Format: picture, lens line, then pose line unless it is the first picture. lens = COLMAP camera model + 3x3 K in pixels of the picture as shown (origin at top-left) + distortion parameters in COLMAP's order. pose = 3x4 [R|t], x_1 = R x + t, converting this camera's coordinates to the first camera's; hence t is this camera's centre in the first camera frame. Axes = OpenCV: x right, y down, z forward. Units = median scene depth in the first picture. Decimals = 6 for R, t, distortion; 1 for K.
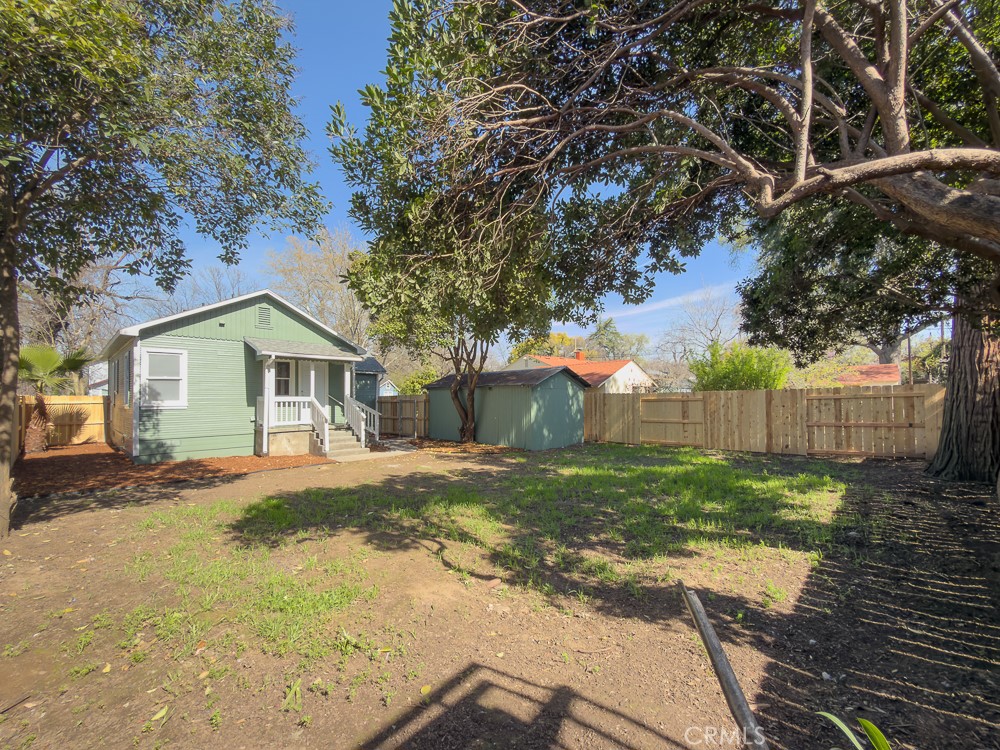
lens RADIAL K [[403.7, 0, 501.3], [0, 403.7, 386.3], [0, 0, 1]] dist [0.000087, -0.000100]
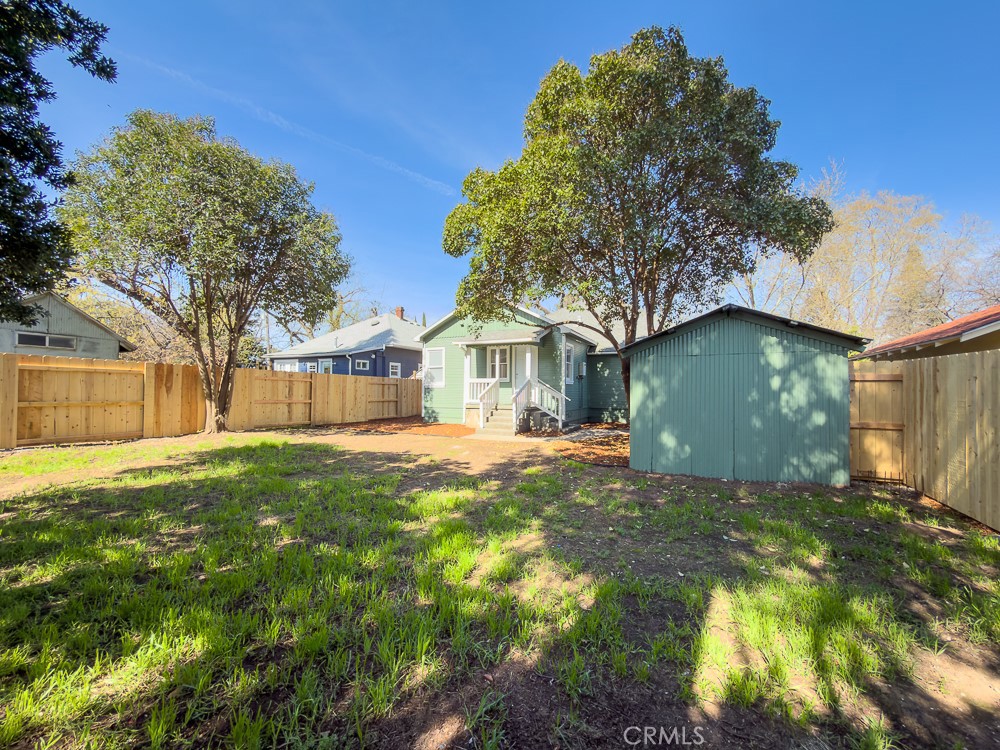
lens RADIAL K [[398.2, 0, 500.0], [0, 398.2, 375.0], [0, 0, 1]] dist [-0.000269, -0.000057]
pose [[0.306712, -0.024773, -0.951480, 0.551502], [0.020795, 0.999597, -0.019322, 0.036813], [0.951575, -0.013859, 0.307103, 0.661343]]
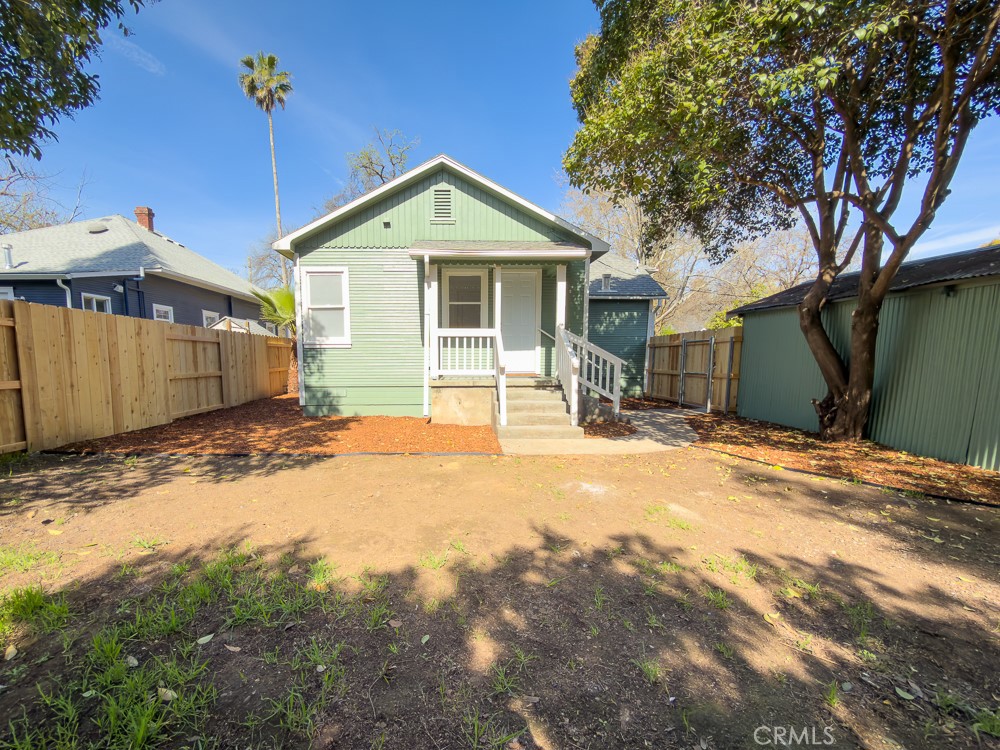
lens RADIAL K [[427.7, 0, 467.4], [0, 427.7, 403.1], [0, 0, 1]] dist [0.000660, 0.000154]
pose [[0.706452, 0.083640, -0.702802, -0.058616], [0.017596, 0.990610, 0.135579, 0.046876], [0.707542, -0.108146, 0.698347, 0.518915]]
